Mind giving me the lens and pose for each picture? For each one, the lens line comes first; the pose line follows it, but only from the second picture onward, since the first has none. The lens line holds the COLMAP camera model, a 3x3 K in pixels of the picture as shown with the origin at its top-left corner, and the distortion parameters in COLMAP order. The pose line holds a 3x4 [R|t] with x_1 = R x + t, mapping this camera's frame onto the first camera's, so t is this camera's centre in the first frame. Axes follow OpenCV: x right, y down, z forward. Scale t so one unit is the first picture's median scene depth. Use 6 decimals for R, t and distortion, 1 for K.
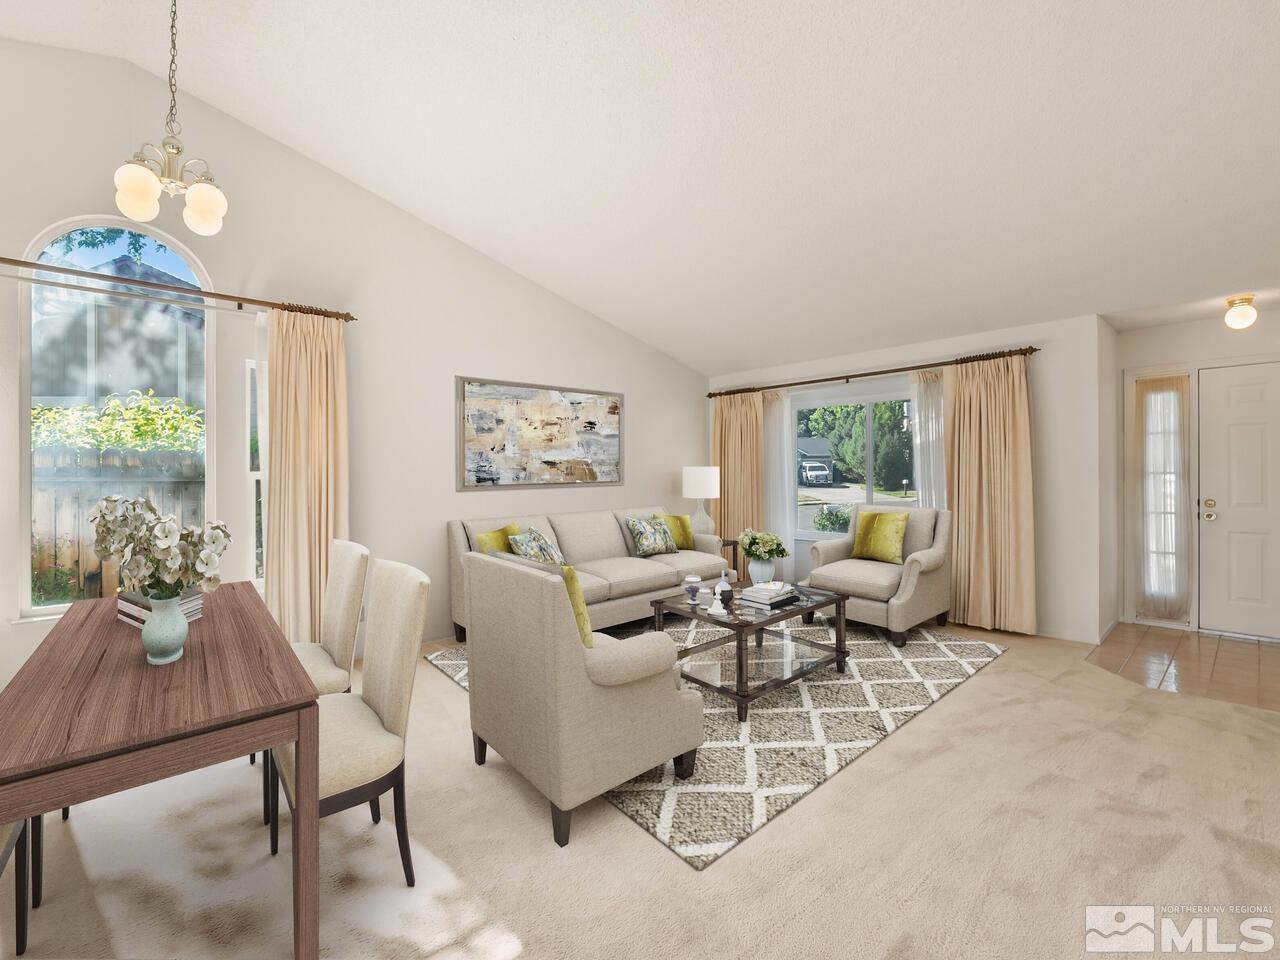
lens RADIAL K [[598.5, 0, 643.3], [0, 598.5, 471.0], [0, 0, 1]] dist [-0.009398, 0.000150]
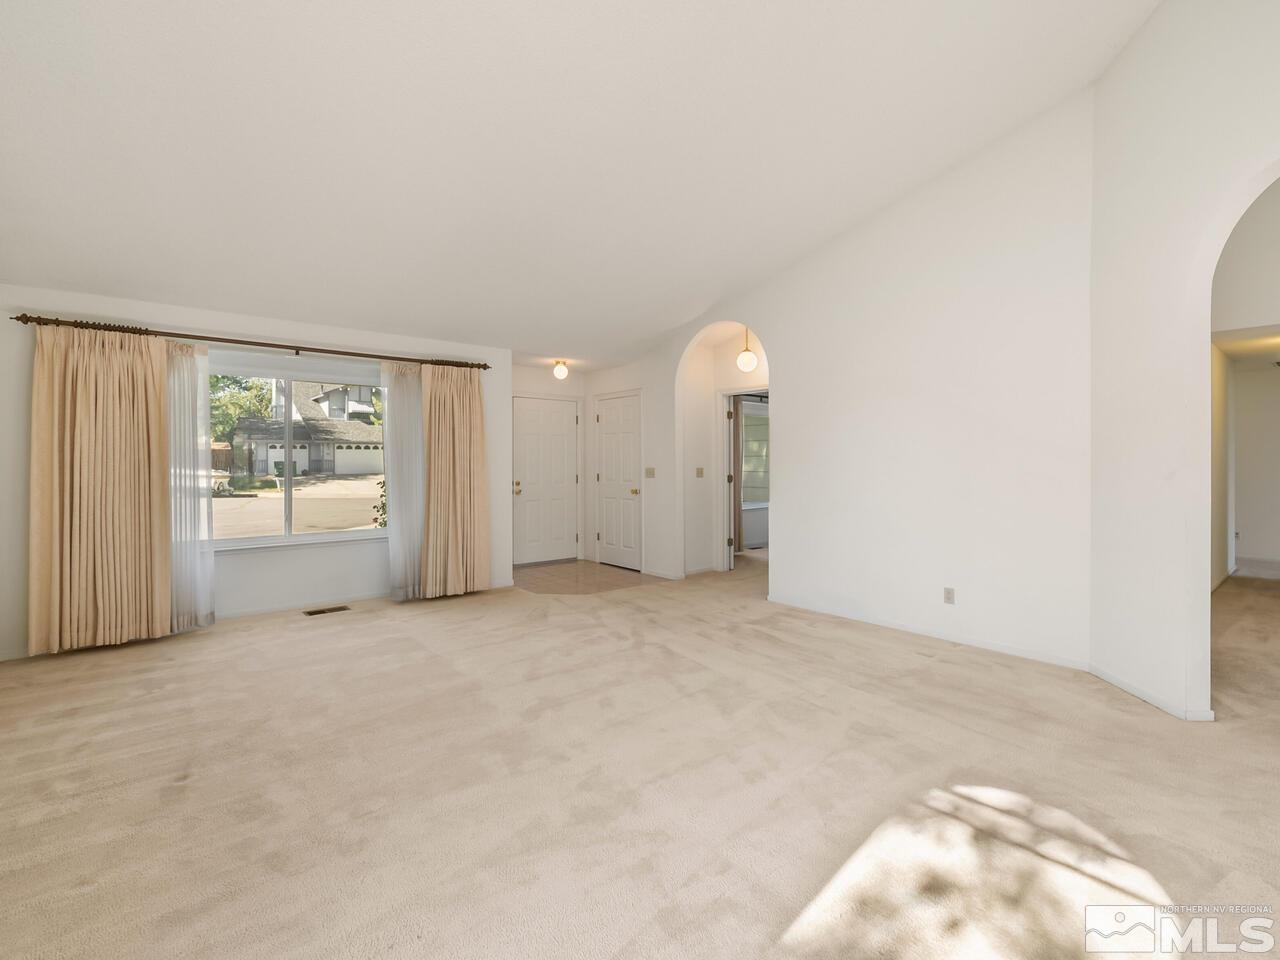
lens RADIAL K [[598.5, 0, 643.3], [0, 598.5, 471.0], [0, 0, 1]] dist [-0.009398, 0.000150]
pose [[0.053956, -0.004930, 0.998531, -0.669904], [-0.007261, 0.999959, 0.005330, 0.012284], [-0.998517, -0.007538, 0.053918, 0.654253]]
